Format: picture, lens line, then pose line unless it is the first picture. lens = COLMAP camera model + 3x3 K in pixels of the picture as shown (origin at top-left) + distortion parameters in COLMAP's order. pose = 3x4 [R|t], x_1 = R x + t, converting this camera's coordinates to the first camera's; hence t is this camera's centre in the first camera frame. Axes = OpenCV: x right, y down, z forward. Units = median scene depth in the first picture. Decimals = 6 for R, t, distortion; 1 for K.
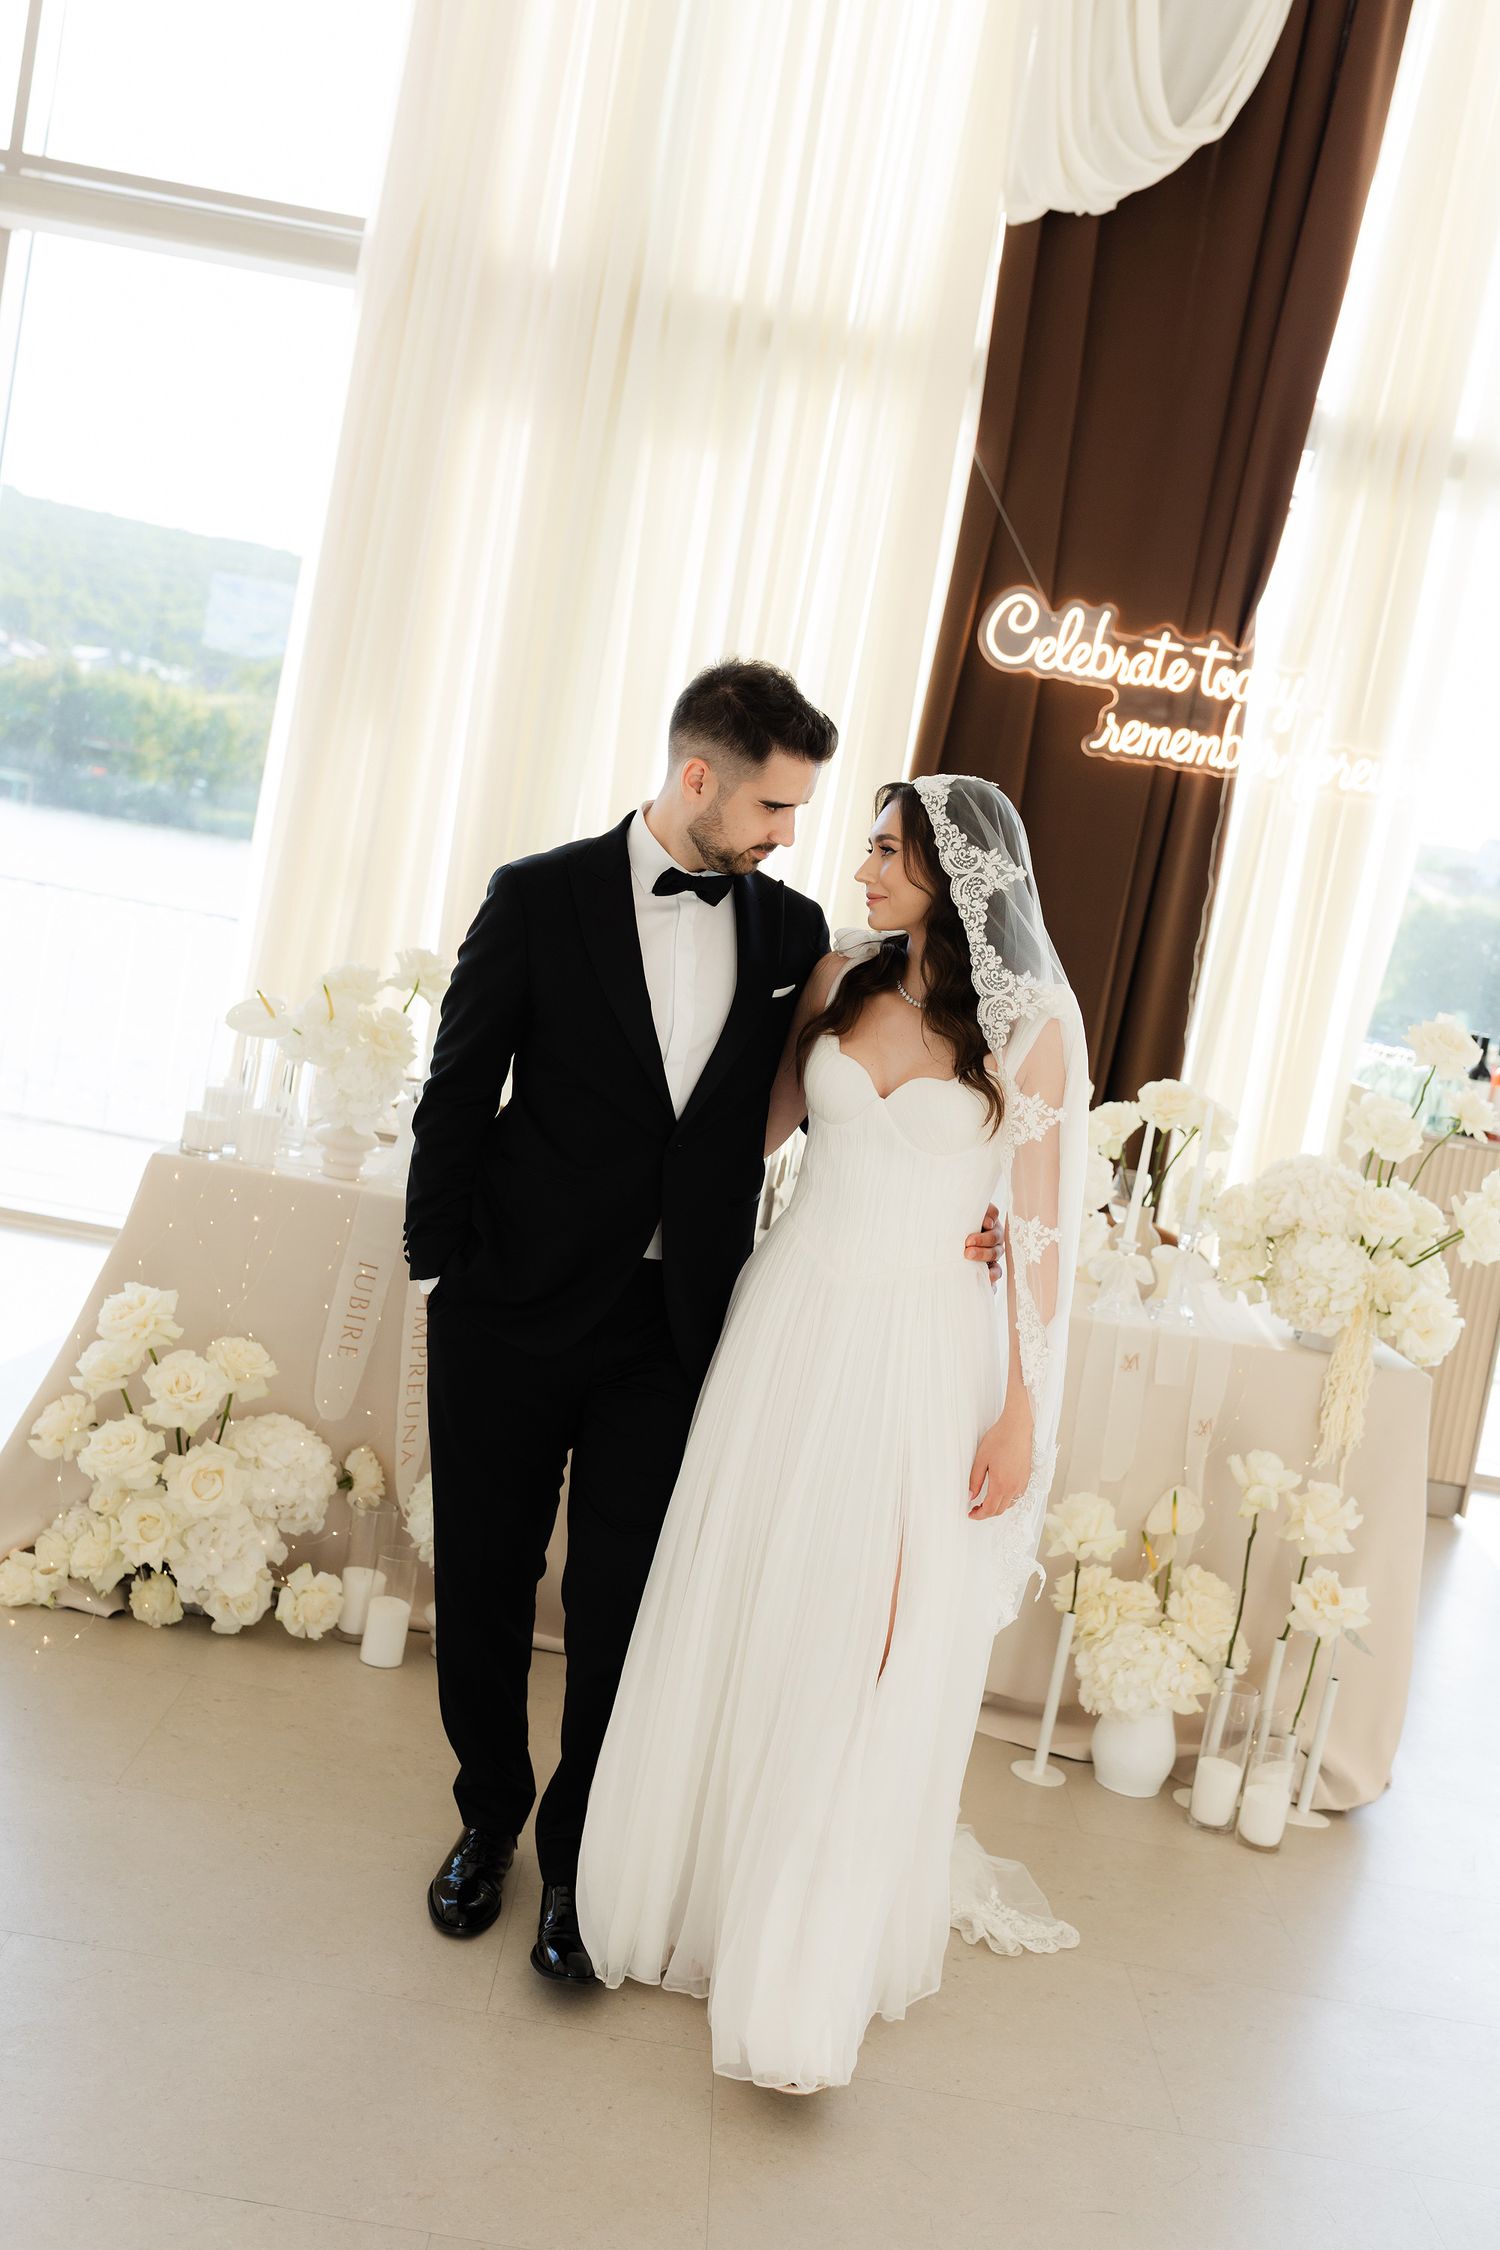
lens RADIAL K [[2548.0, 0, 751.9], [0, 2548.0, 1155.1], [0, 0, 1]] dist [0.015491, 0.030899]
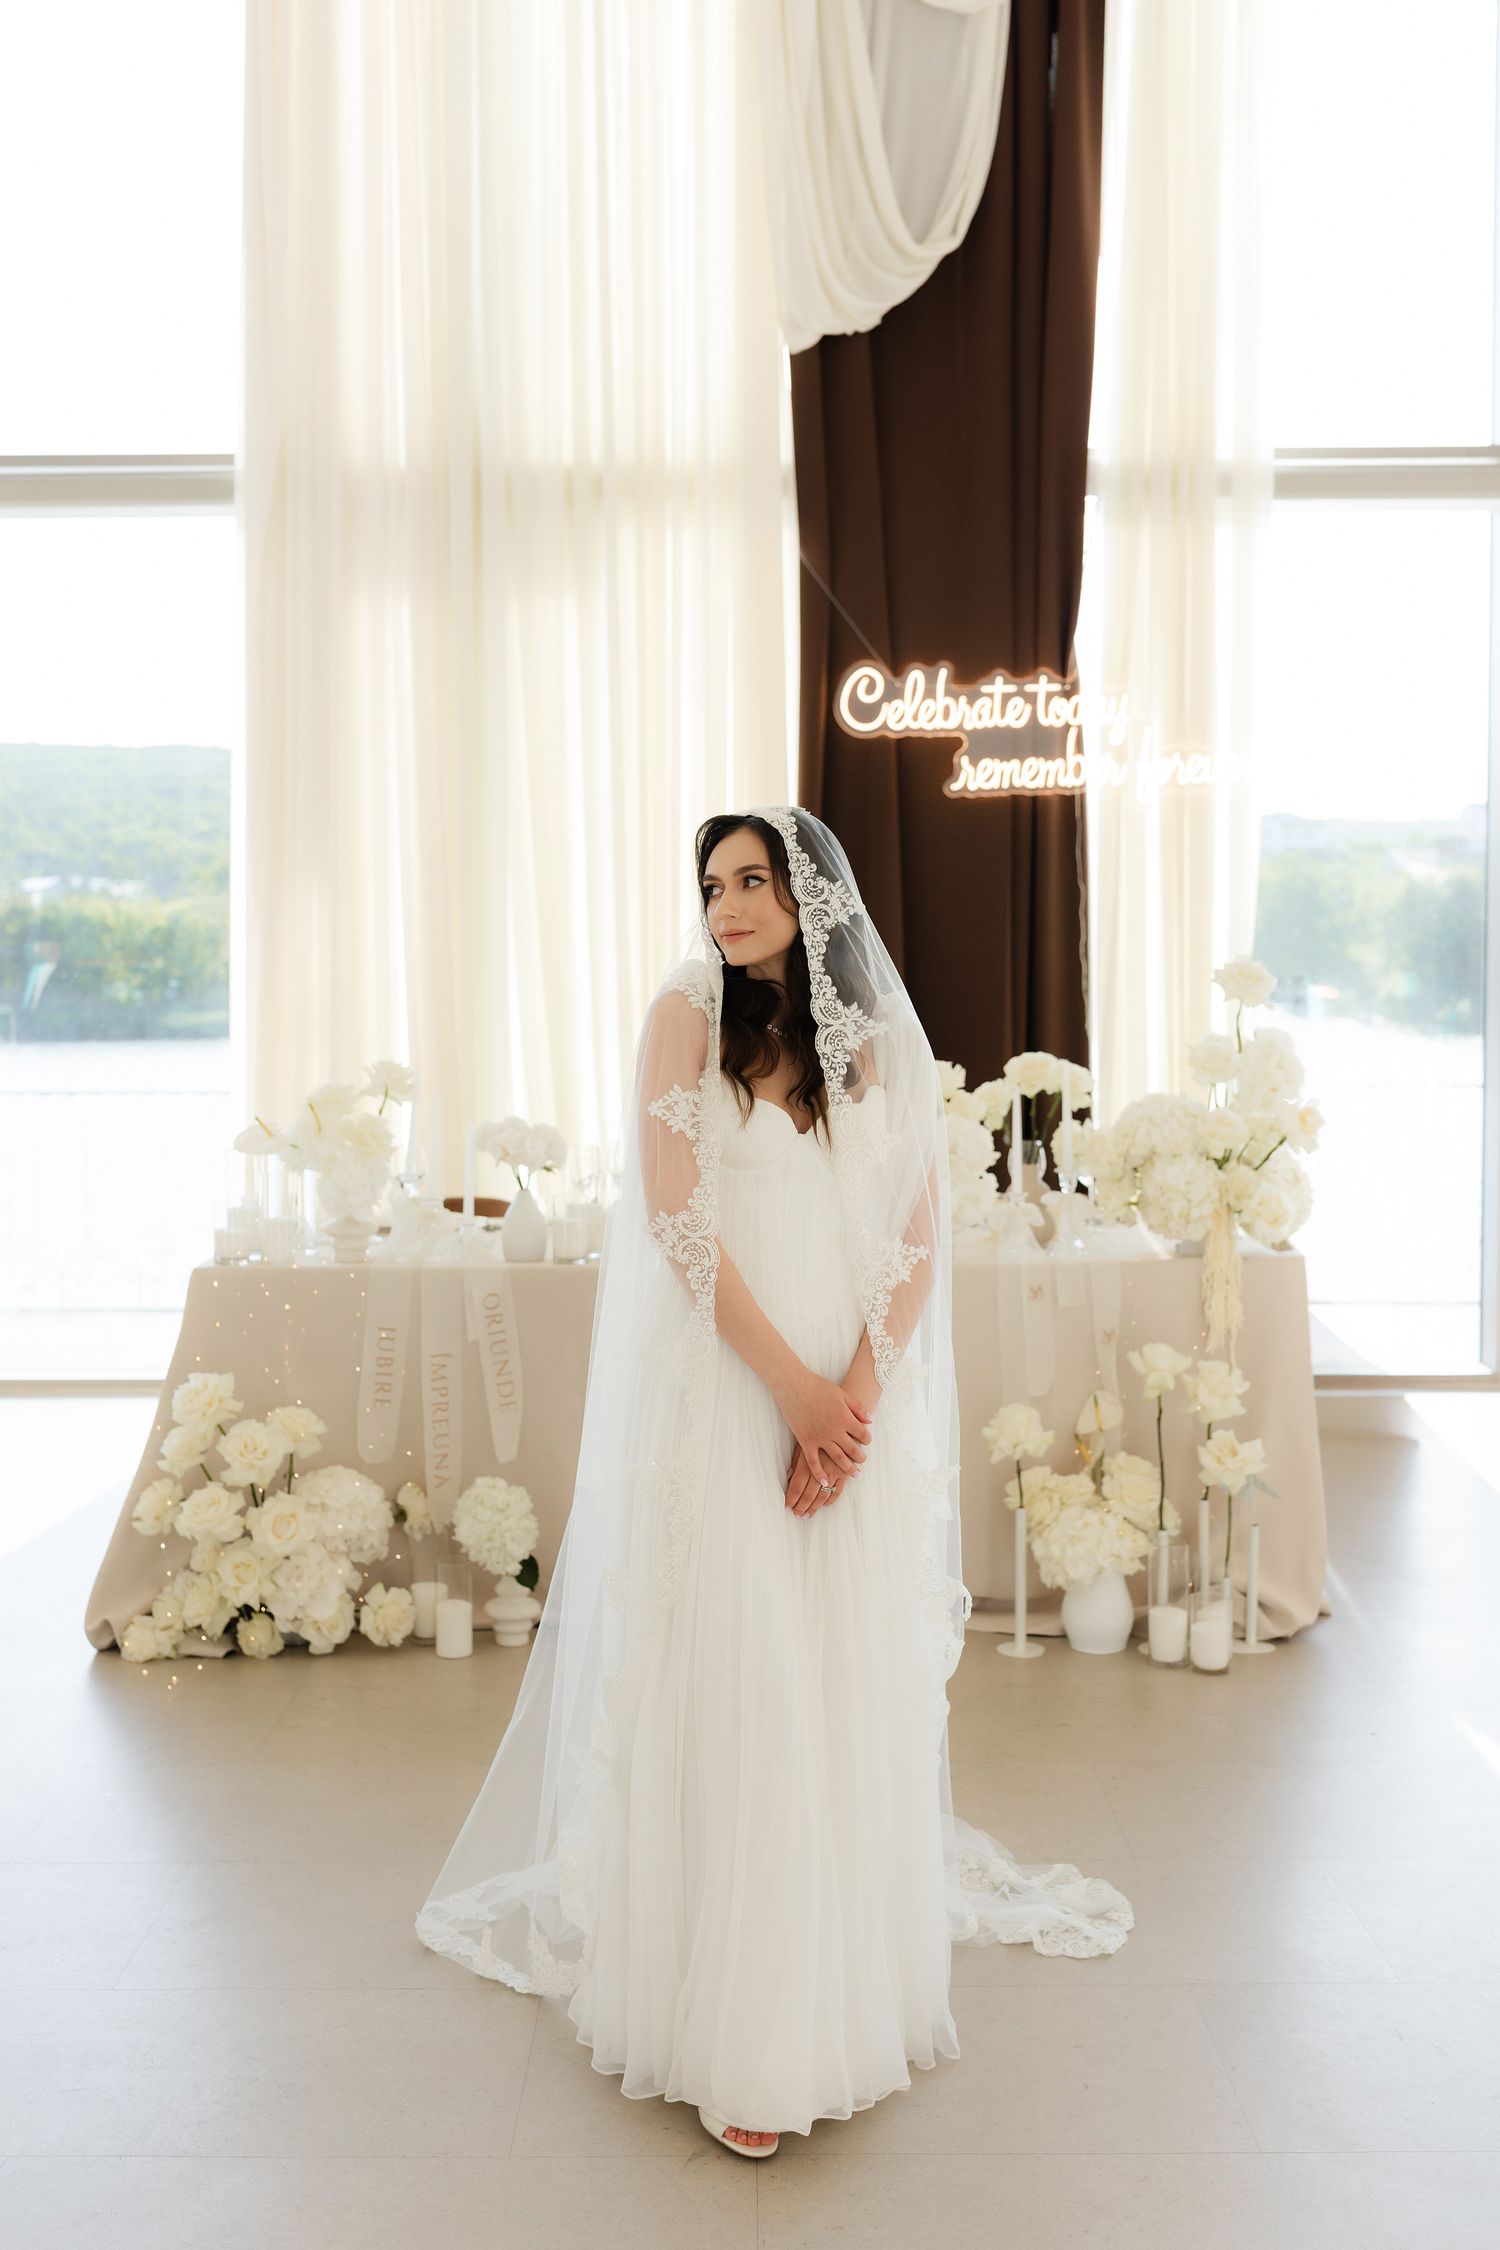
lens RADIAL K [[2668.2, 0, 707.7], [0, 2668.2, 1121.6], [0, 0, 1]] dist [0.000045, 0.229833]
pose [[0.982747, -0.183461, -0.023465, 0.042553], [0.181751, 0.981432, -0.061308, 0.051109], [0.034277, 0.055985, 0.997843, -0.235734]]
